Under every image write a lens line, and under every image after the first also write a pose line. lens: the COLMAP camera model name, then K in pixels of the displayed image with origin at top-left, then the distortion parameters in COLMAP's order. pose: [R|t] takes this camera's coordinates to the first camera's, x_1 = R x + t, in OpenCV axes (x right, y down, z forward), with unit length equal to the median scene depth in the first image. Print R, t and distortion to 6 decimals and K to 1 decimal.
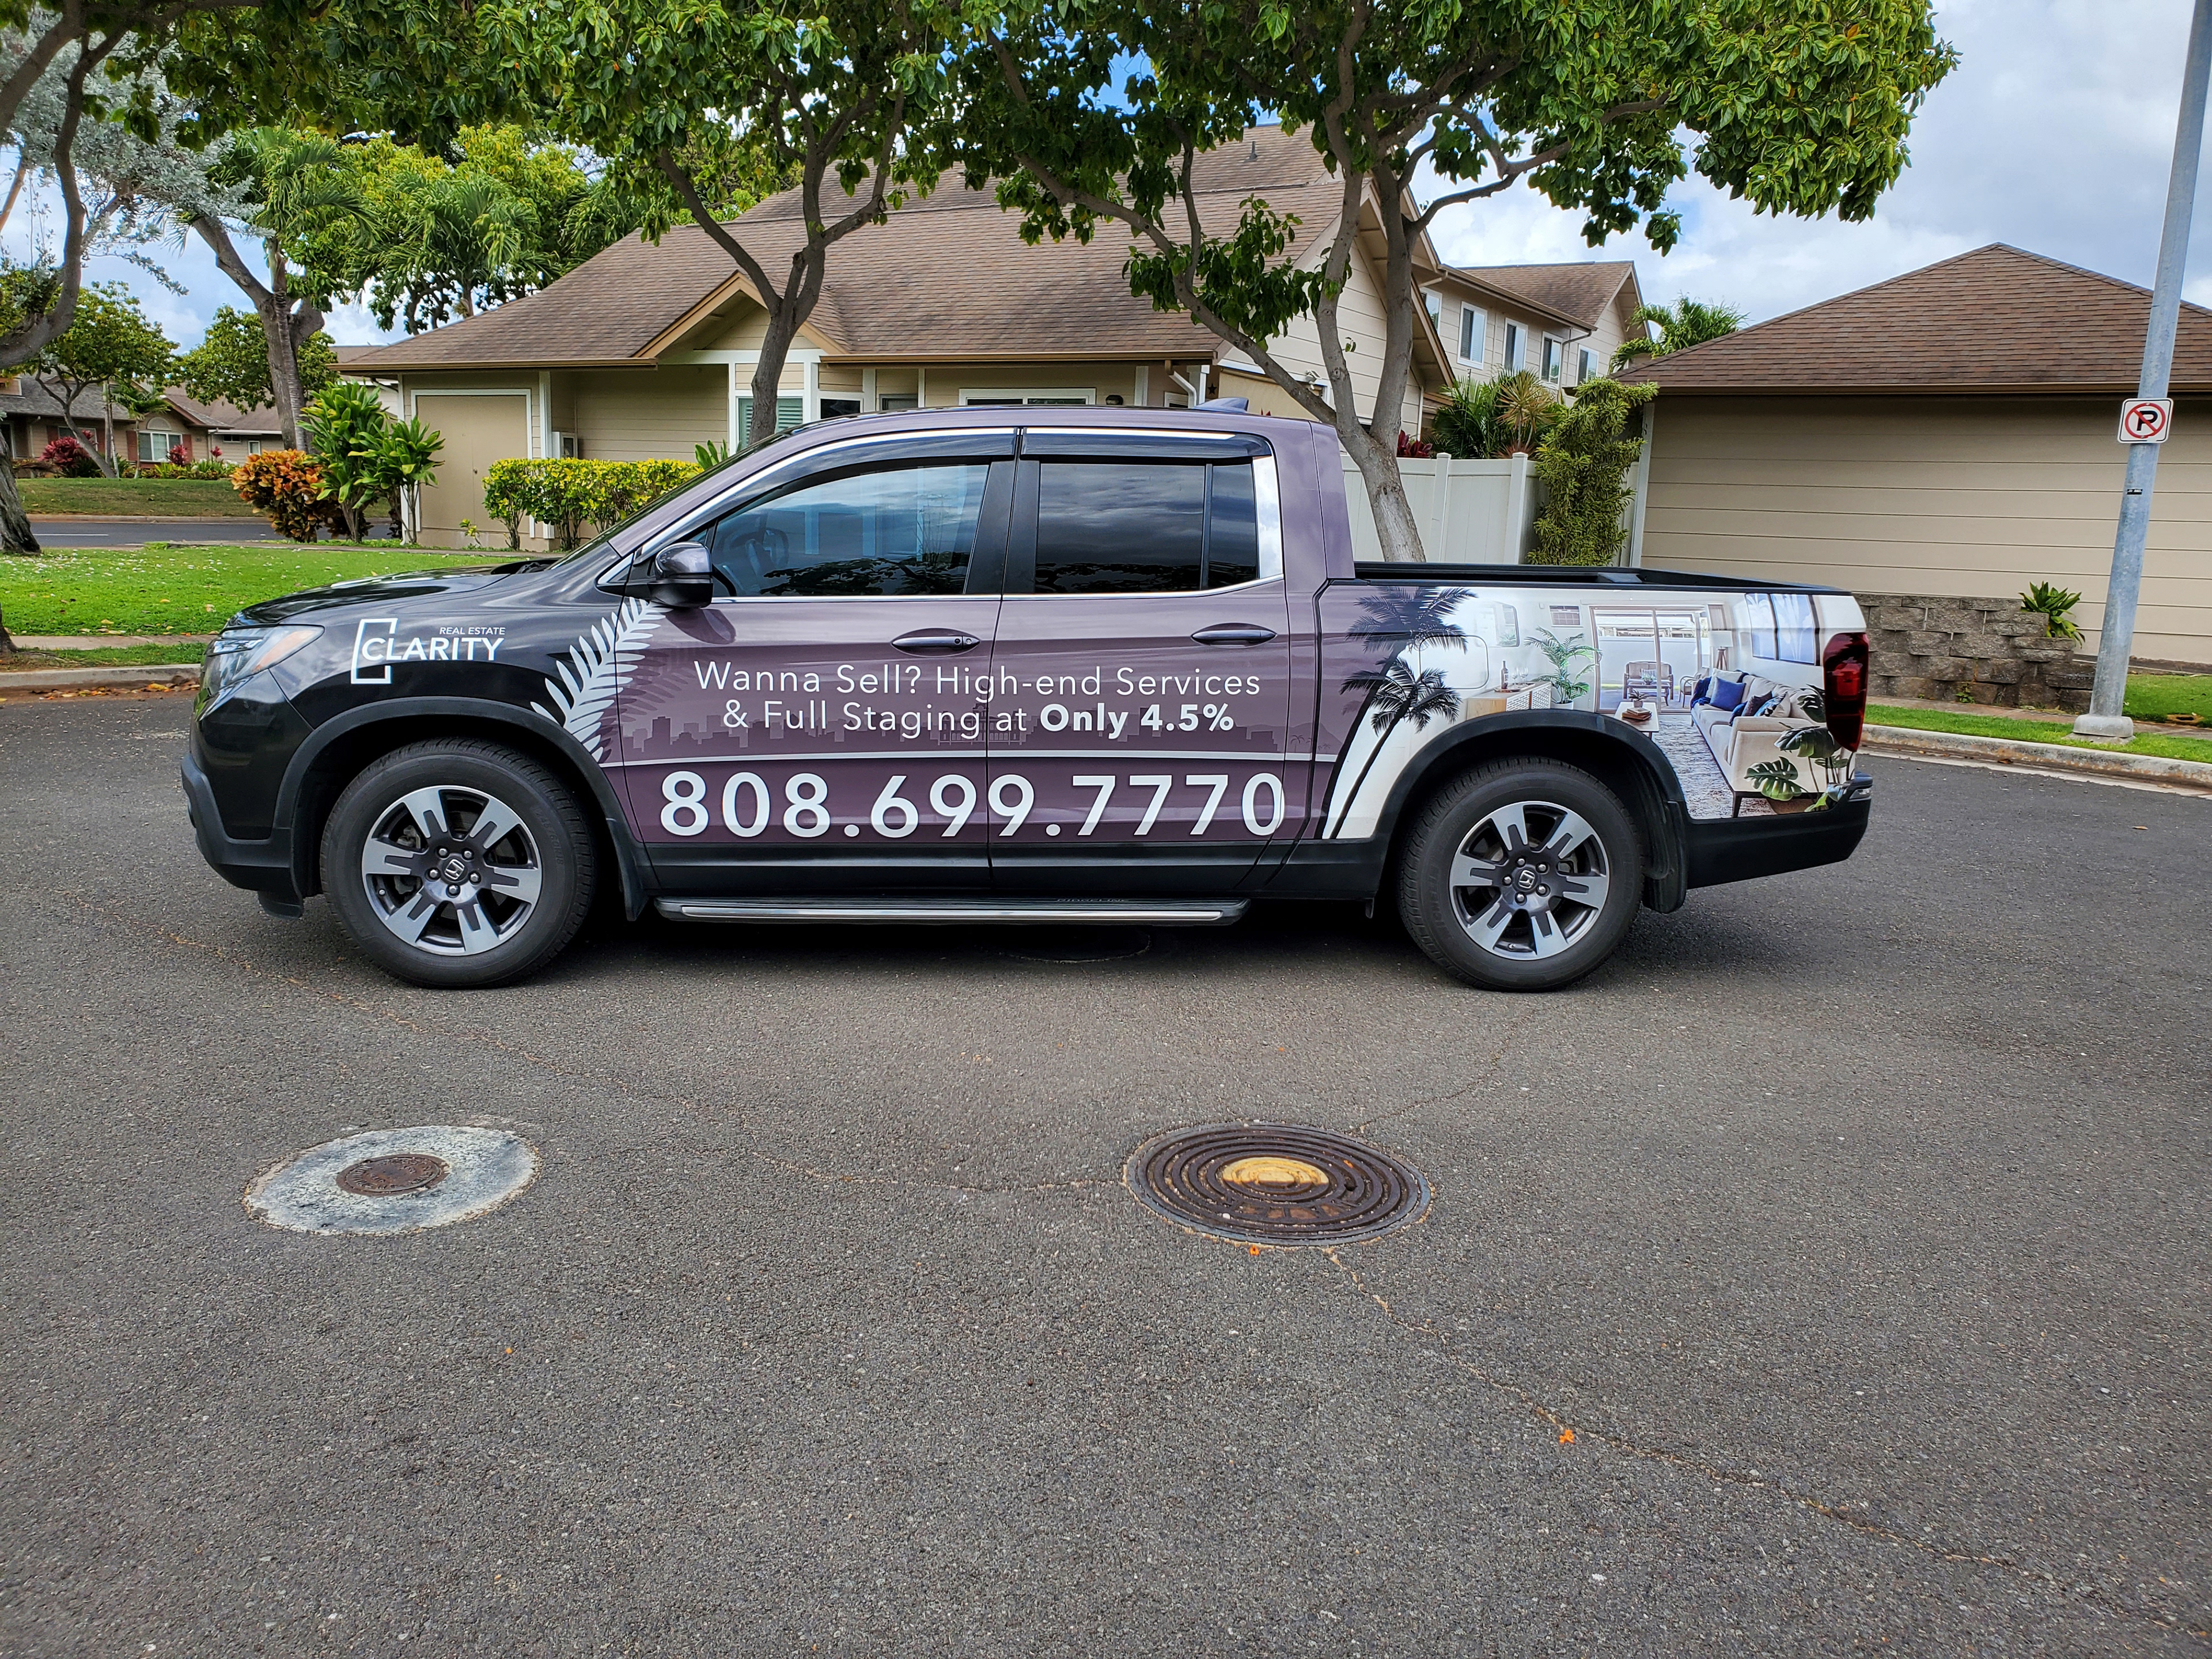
lens RADIAL K [[1661.4, 0, 1112.1], [0, 1661.4, 841.1], [0, 0, 1]] dist [-0.002668, -0.004963]
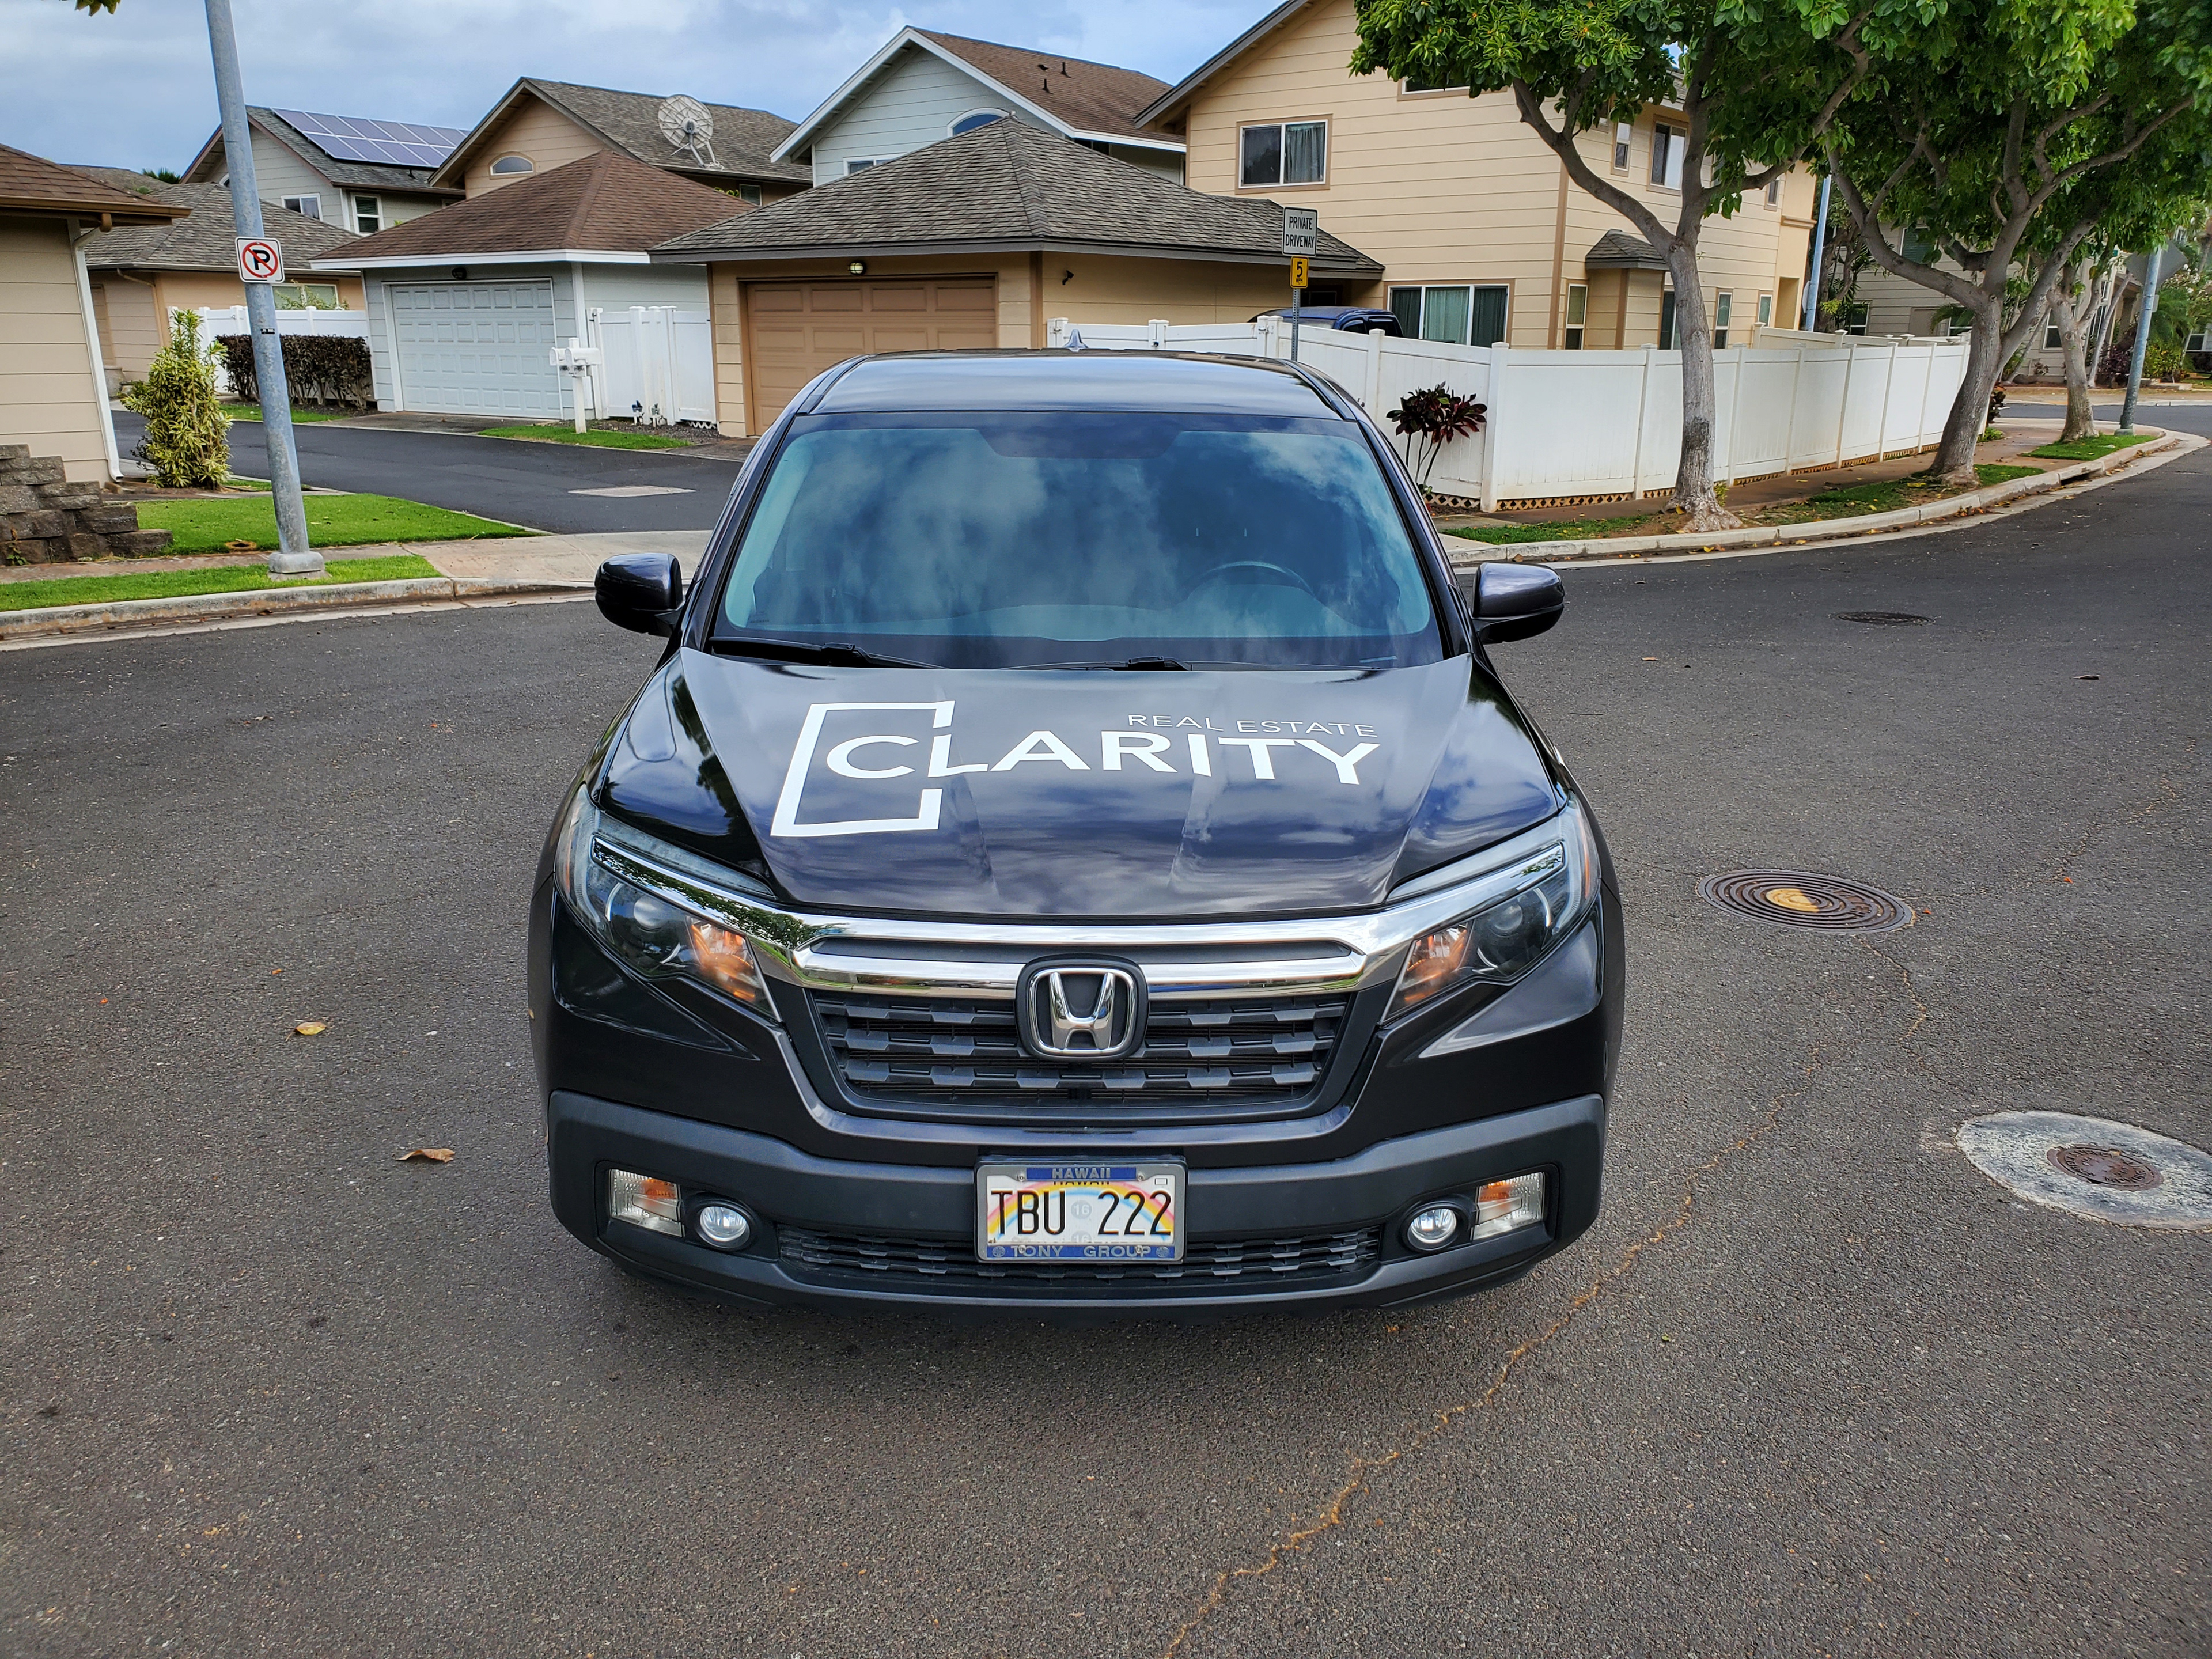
lens RADIAL K [[1700.6, 0, 1084.7], [0, 1700.6, 818.1], [0, 0, 1]] dist [0.000038, -0.000372]
pose [[0.110184, -0.299858, 0.947599, -0.394317], [0.193228, 0.941676, 0.275516, -0.116606], [-0.974947, 0.152745, 0.161699, 0.382990]]
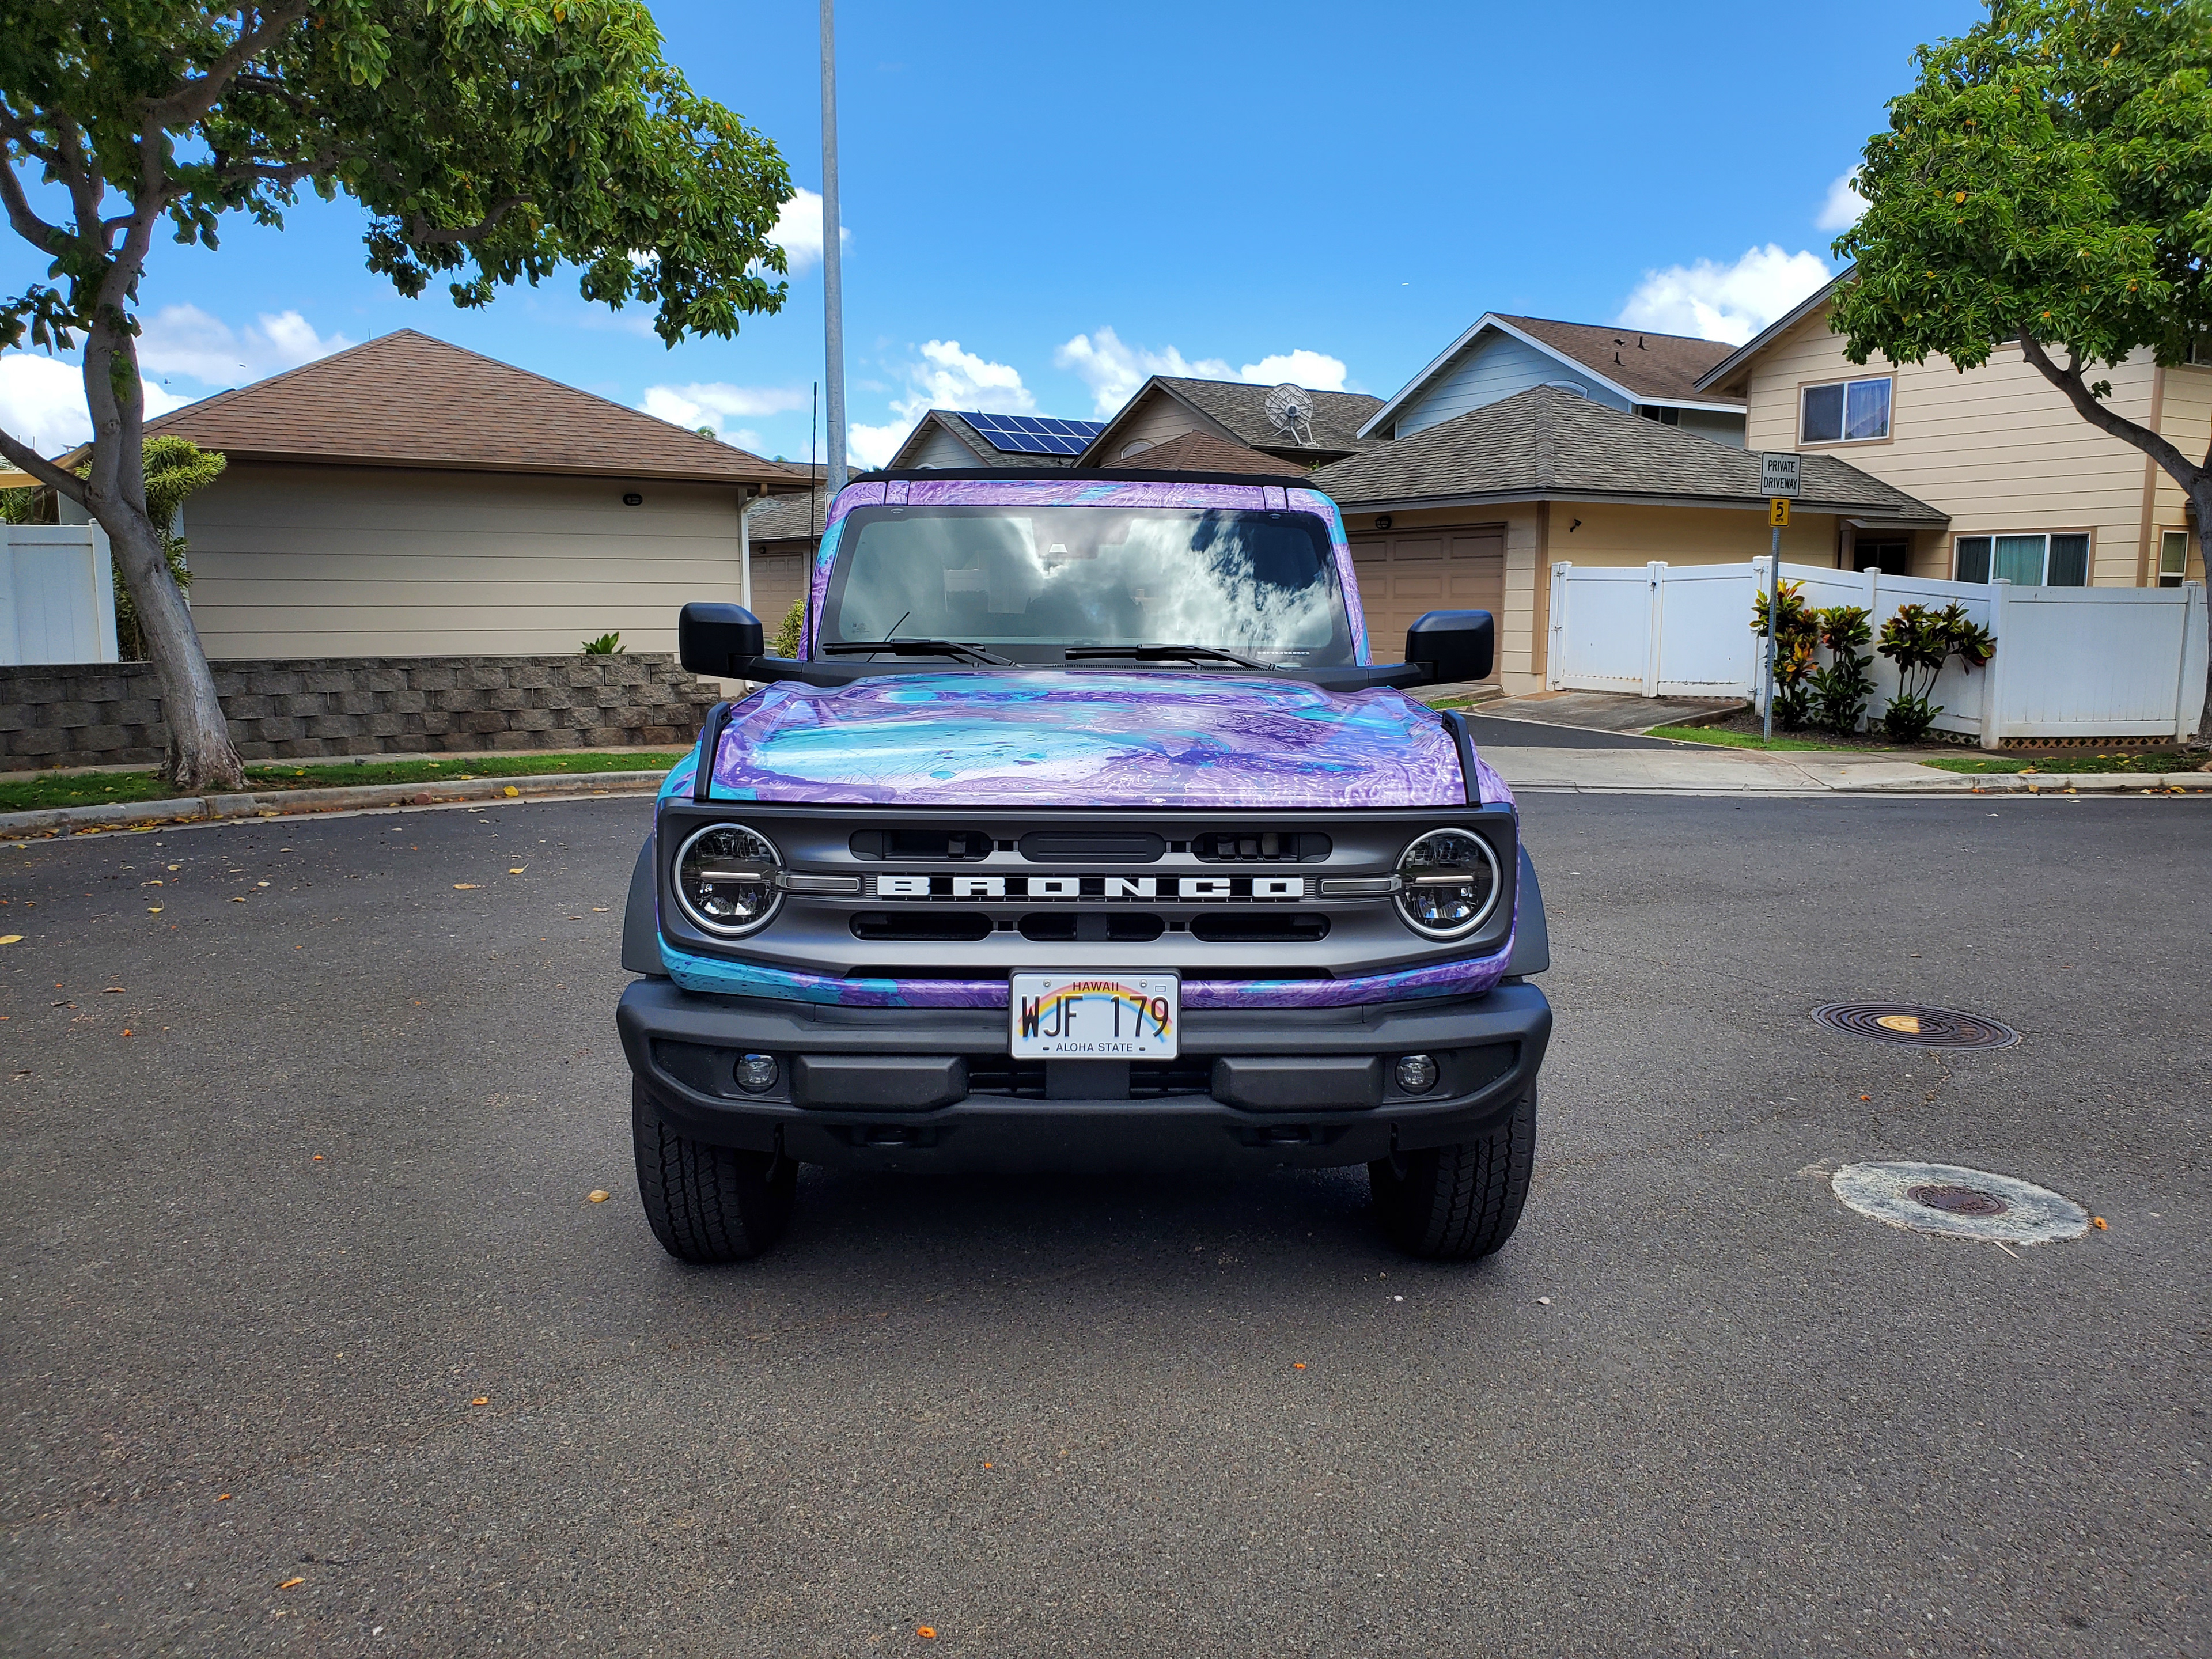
lens RADIAL K [[1661.4, 0, 1112.1], [0, 1661.4, 841.1], [0, 0, 1]] dist [-0.002668, -0.004963]
pose [[0.433885, -0.157835, 0.887036, -0.448968], [0.186102, 0.979004, 0.083170, -0.066820], [-0.881539, 0.128992, 0.454148, 0.258534]]
